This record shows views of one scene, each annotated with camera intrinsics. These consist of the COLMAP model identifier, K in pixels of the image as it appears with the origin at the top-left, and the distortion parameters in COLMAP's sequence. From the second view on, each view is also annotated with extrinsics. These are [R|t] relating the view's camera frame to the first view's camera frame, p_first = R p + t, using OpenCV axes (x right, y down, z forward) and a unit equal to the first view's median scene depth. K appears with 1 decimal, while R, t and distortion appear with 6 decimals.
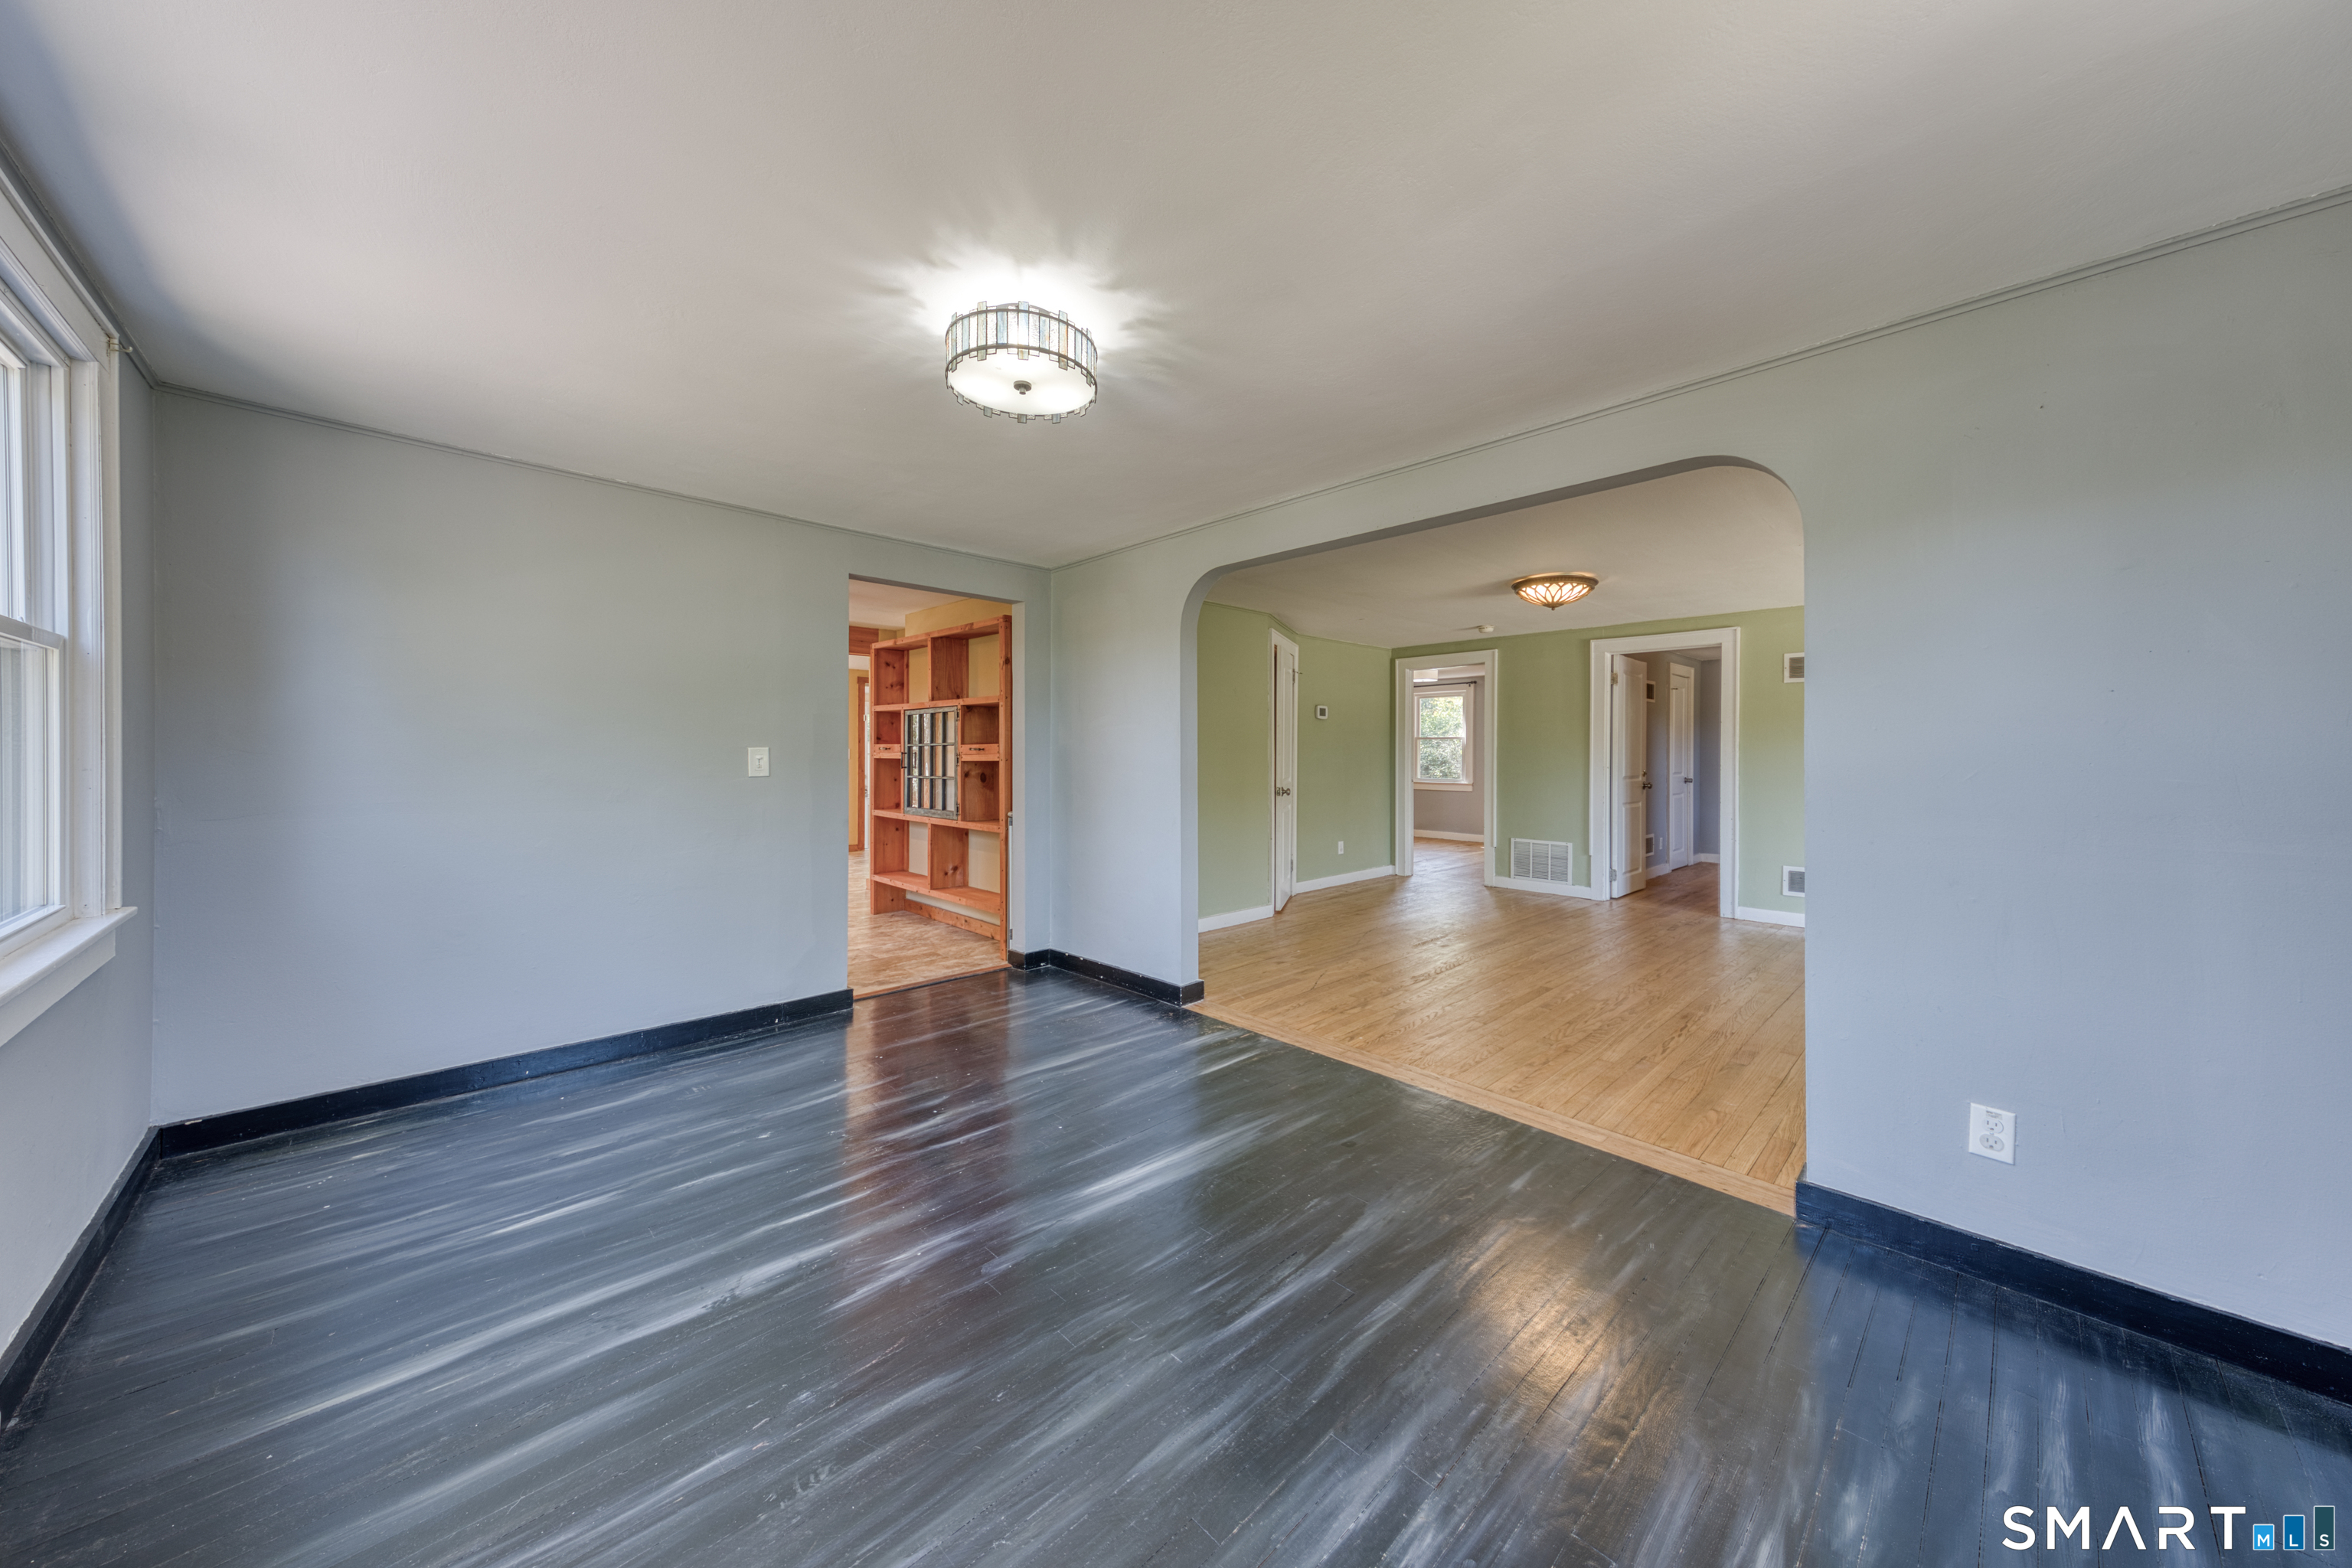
lens RADIAL K [[820.9, 0, 1176.5], [0, 820.9, 752.2], [0, 0, 1]] dist [0.017552, -0.000250]
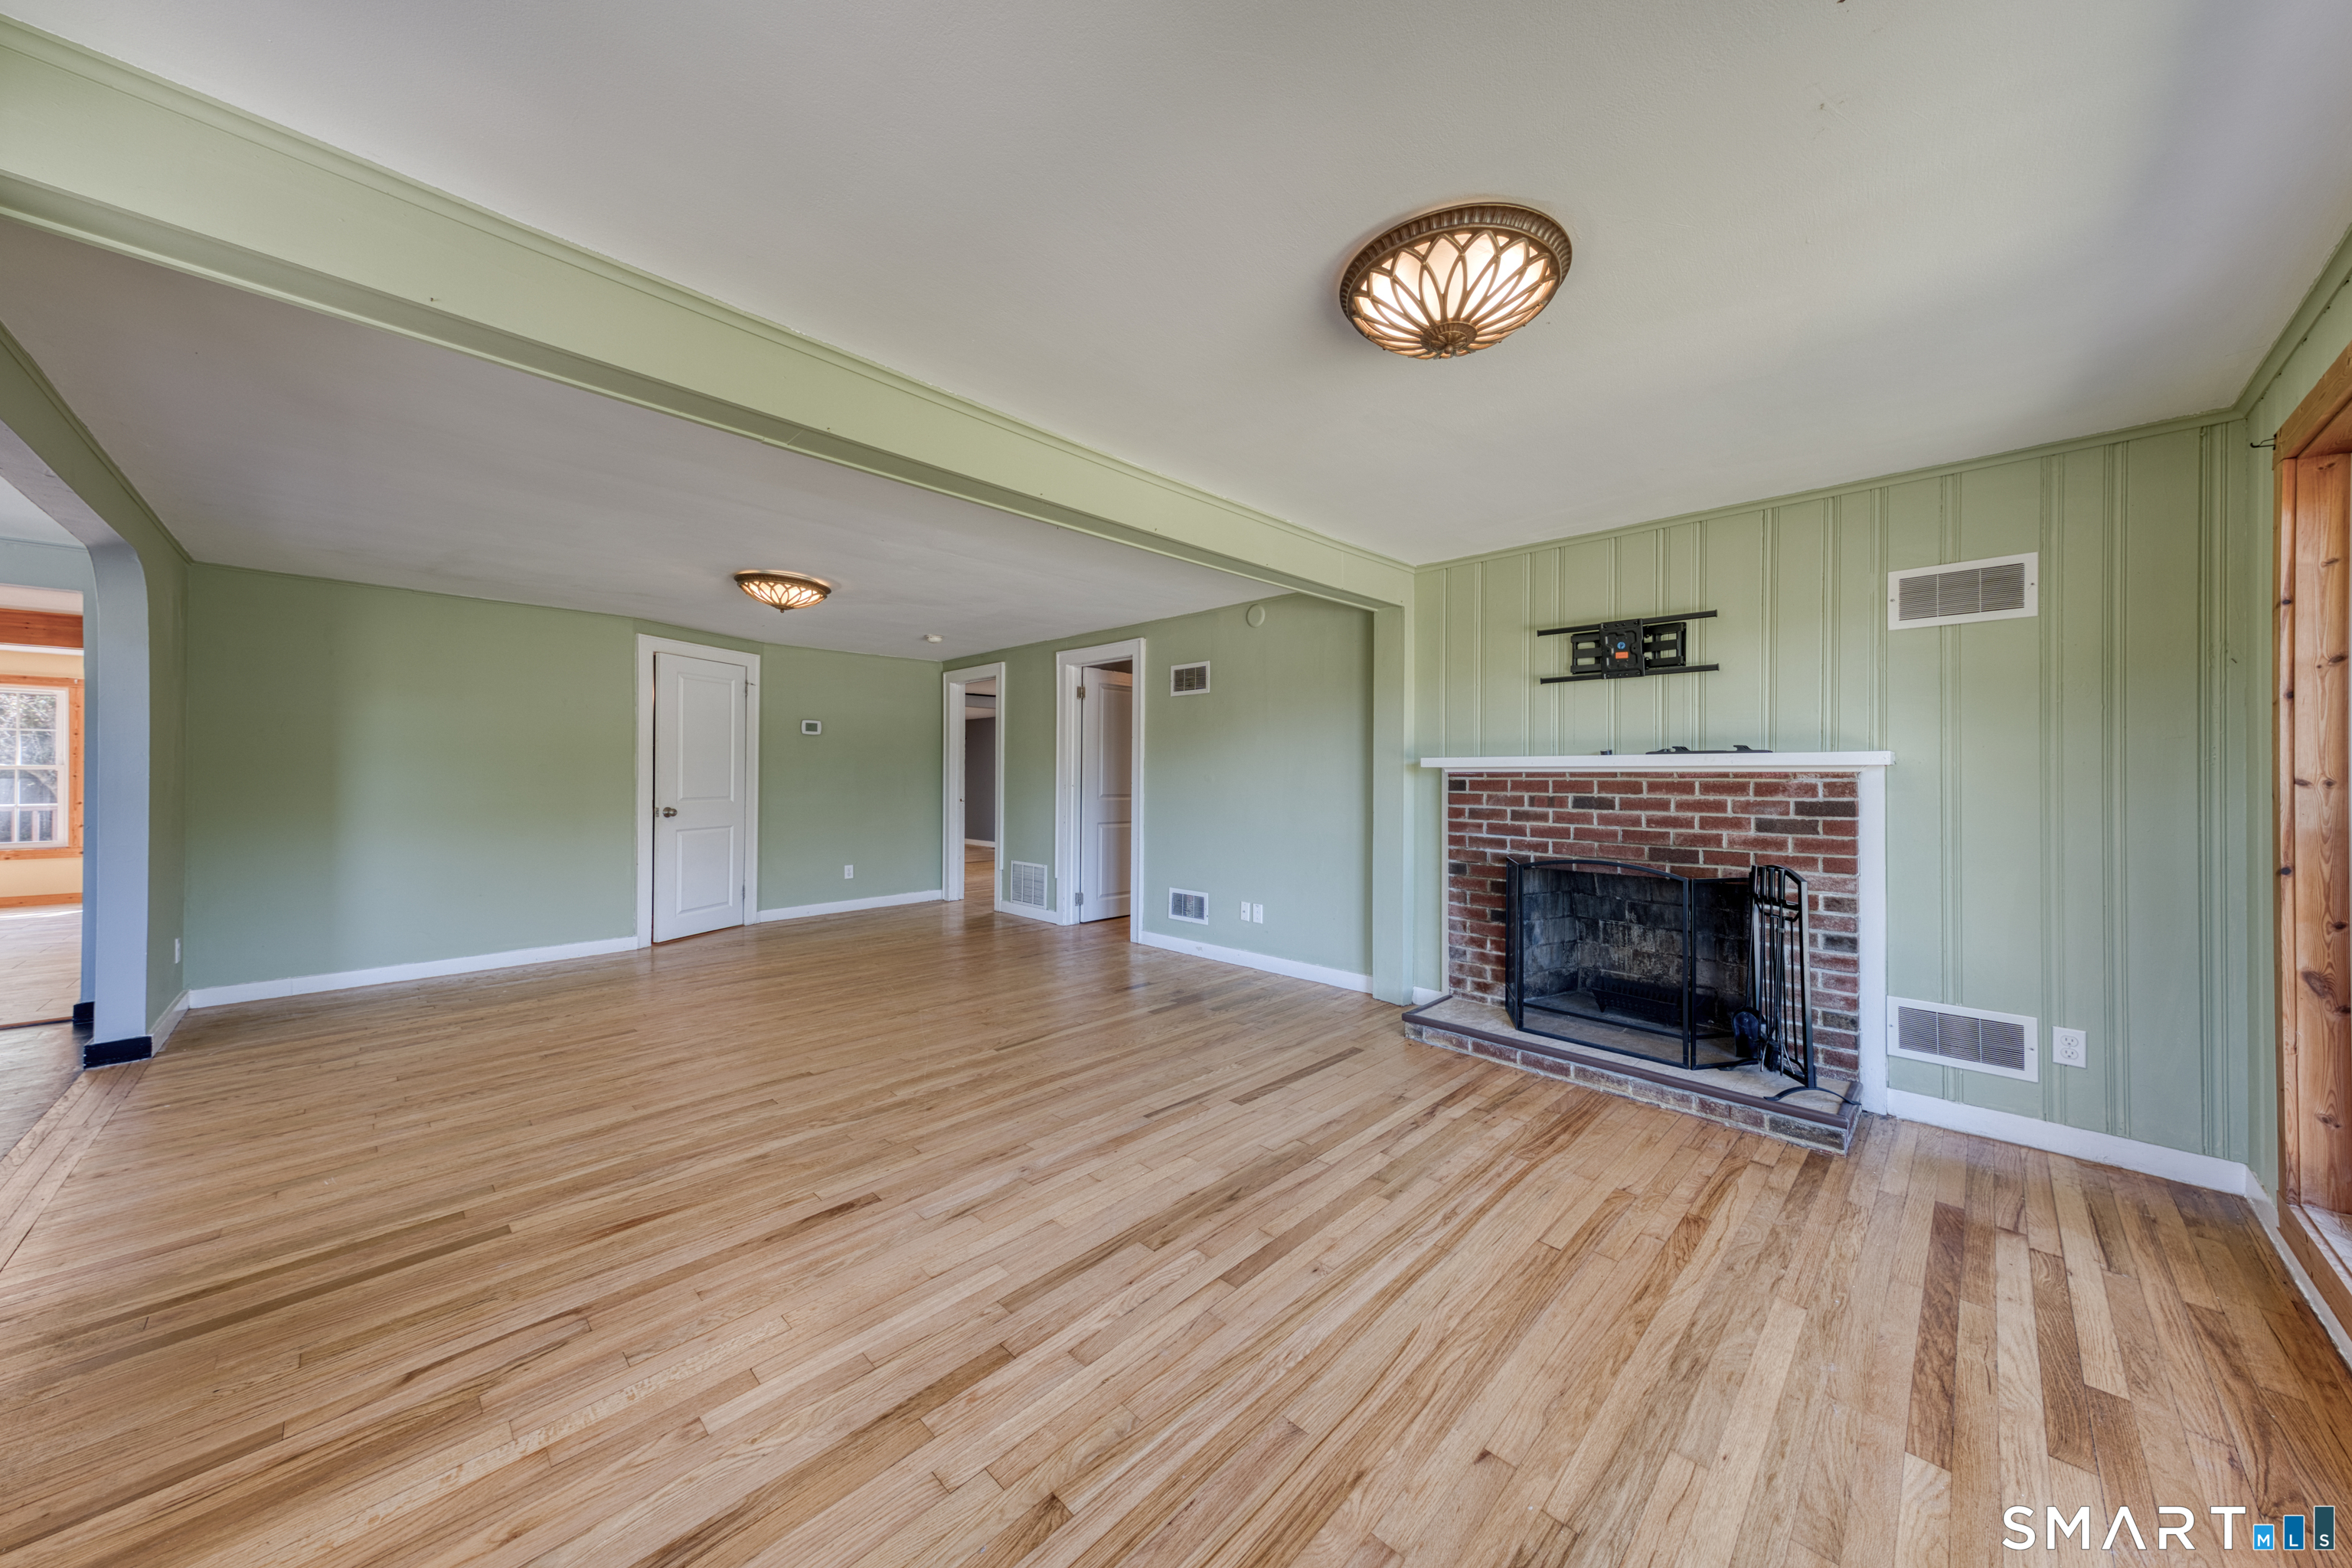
lens RADIAL K [[820.9, 0, 1175.4], [0, 820.9, 771.7], [0, 0, 1]] dist [0.017552, -0.000250]
pose [[0.999933, -0.000742, 0.011585, 0.876768], [0.000748, 1.000000, -0.000527, 0.004202], [-0.011585, 0.000536, 0.999933, 0.078201]]
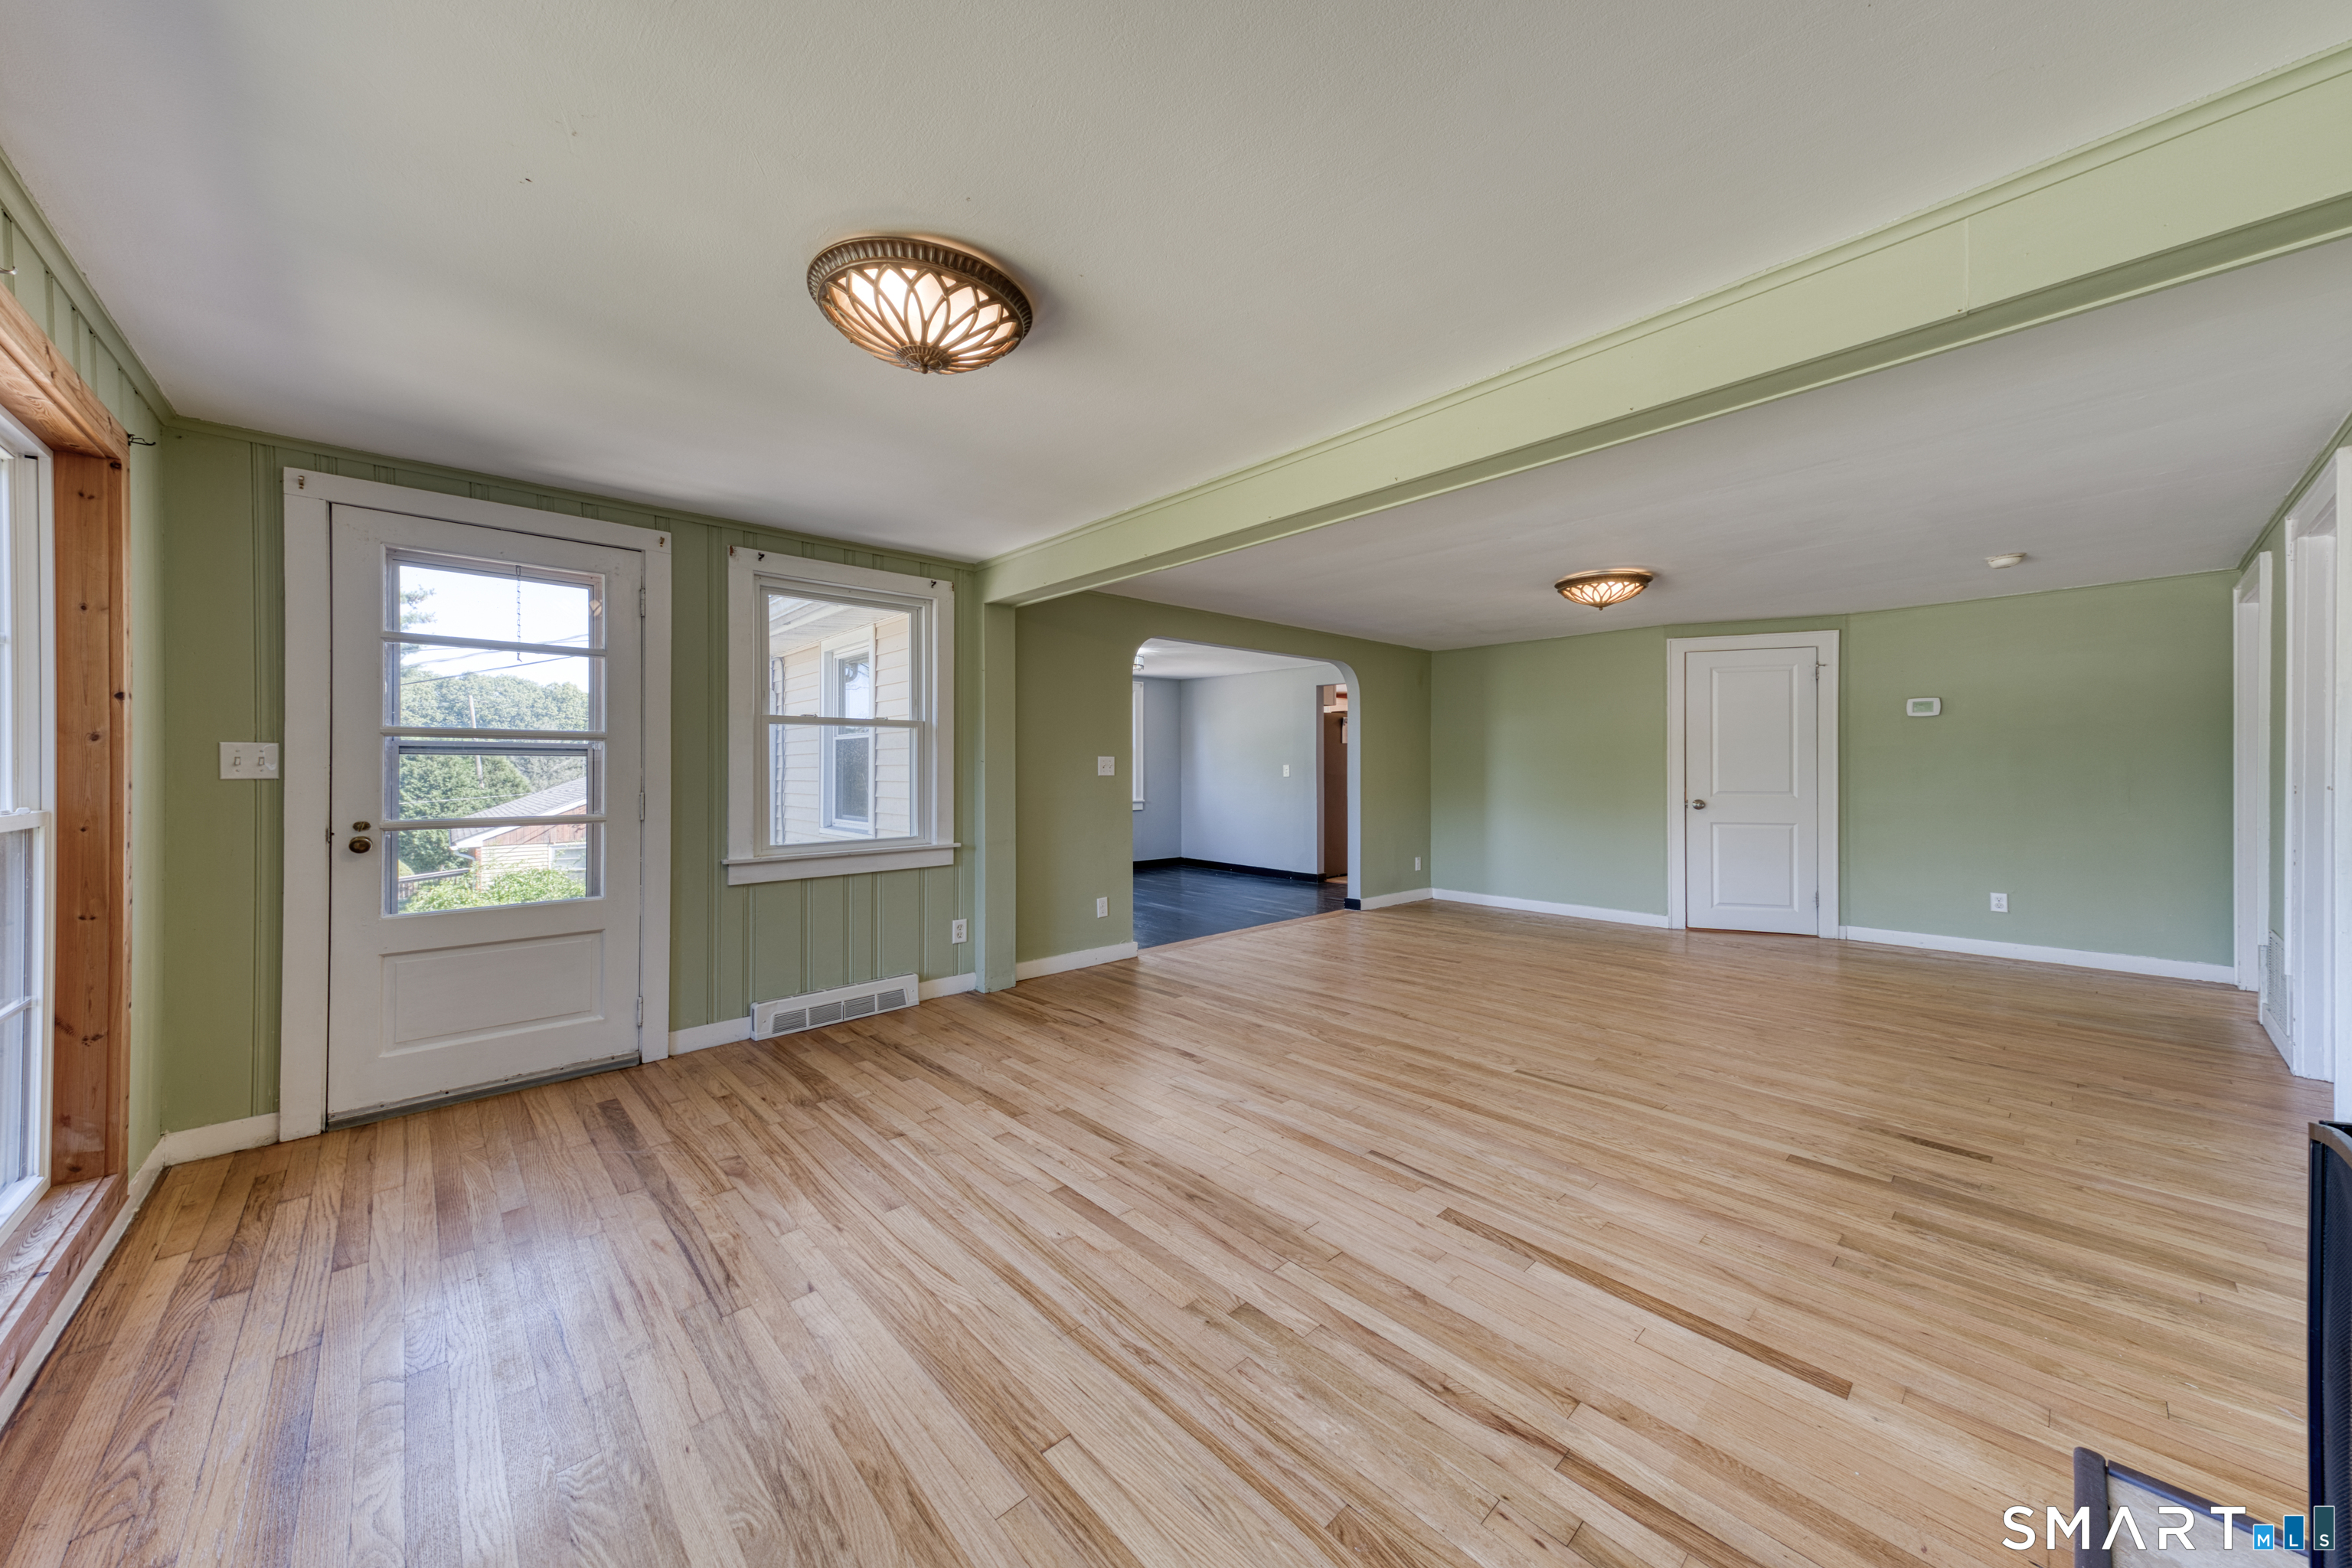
lens RADIAL K [[820.9, 0, 1242.3], [0, 820.9, 773.4], [0, 0, 1]] dist [0.017552, -0.000250]
pose [[0.000373, 0.004628, -0.999989, 1.386251], [0.002919, 0.999985, 0.004629, 0.007005], [0.999996, -0.002921, 0.000359, 0.585907]]
